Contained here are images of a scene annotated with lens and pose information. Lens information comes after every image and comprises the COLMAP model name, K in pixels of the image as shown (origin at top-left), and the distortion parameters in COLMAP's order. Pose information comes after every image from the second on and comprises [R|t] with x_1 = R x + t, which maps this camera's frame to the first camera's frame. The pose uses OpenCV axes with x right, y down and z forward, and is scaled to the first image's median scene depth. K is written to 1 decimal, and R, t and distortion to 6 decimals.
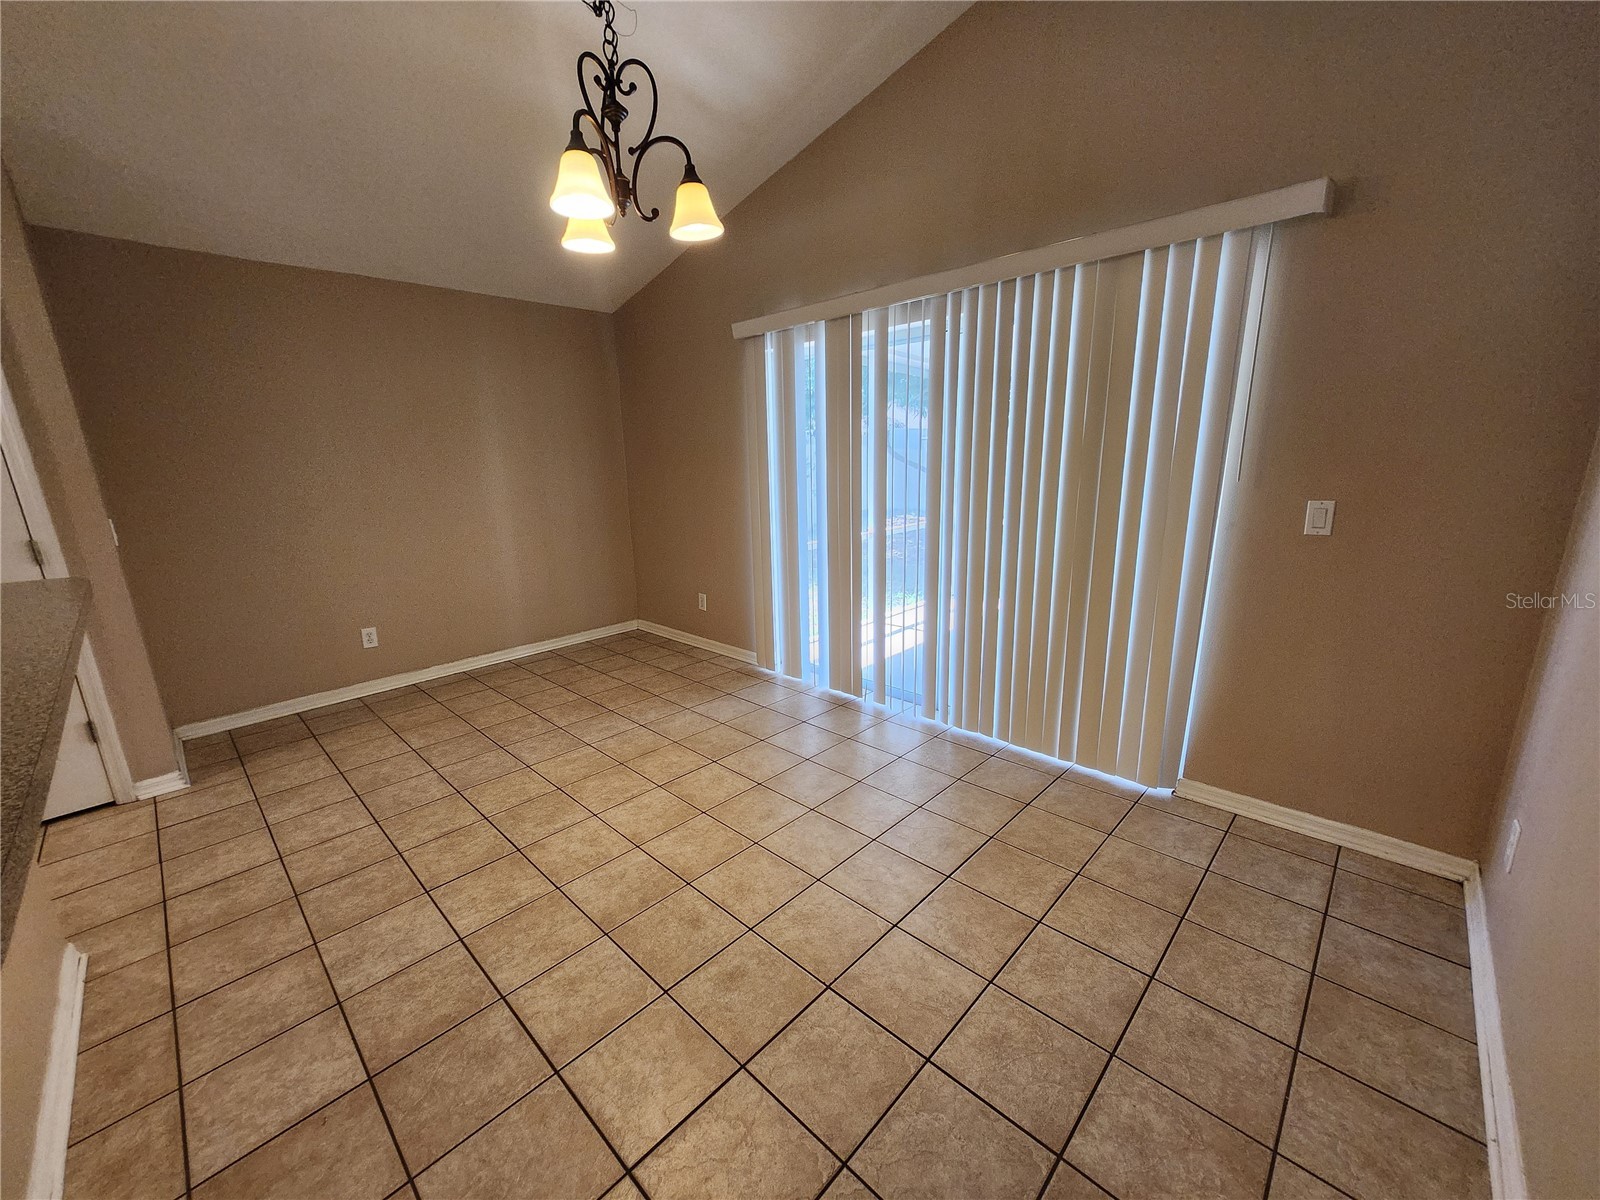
lens RADIAL K [[633.8, 0, 790.5], [0, 633.8, 601.1], [0, 0, 1]] dist [0.001490, 0.000168]
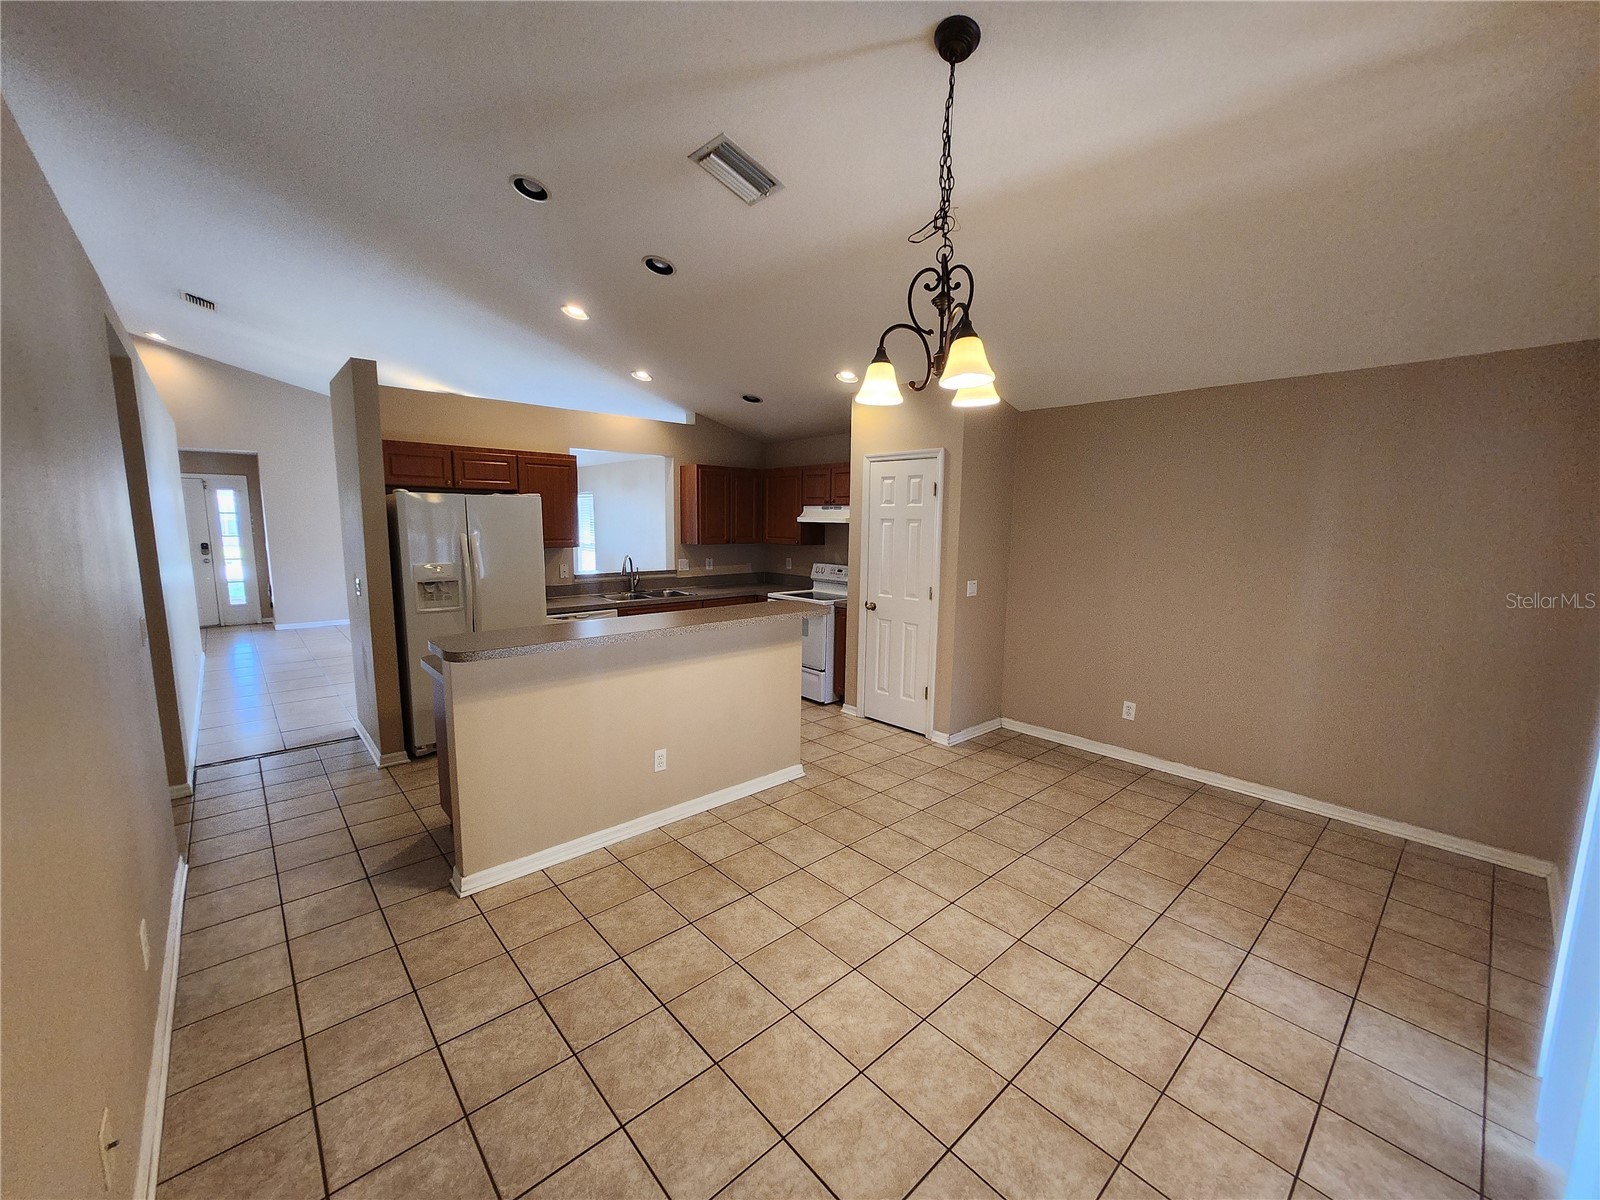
lens RADIAL K [[633.8, 0, 793.7], [0, 633.8, 605.5], [0, 0, 1]] dist [0.001490, 0.000168]
pose [[-0.067070, 0.164688, -0.984063, 0.632960], [-0.240982, 0.954410, 0.176150, -0.248640], [0.968209, 0.248956, -0.024326, 0.588081]]
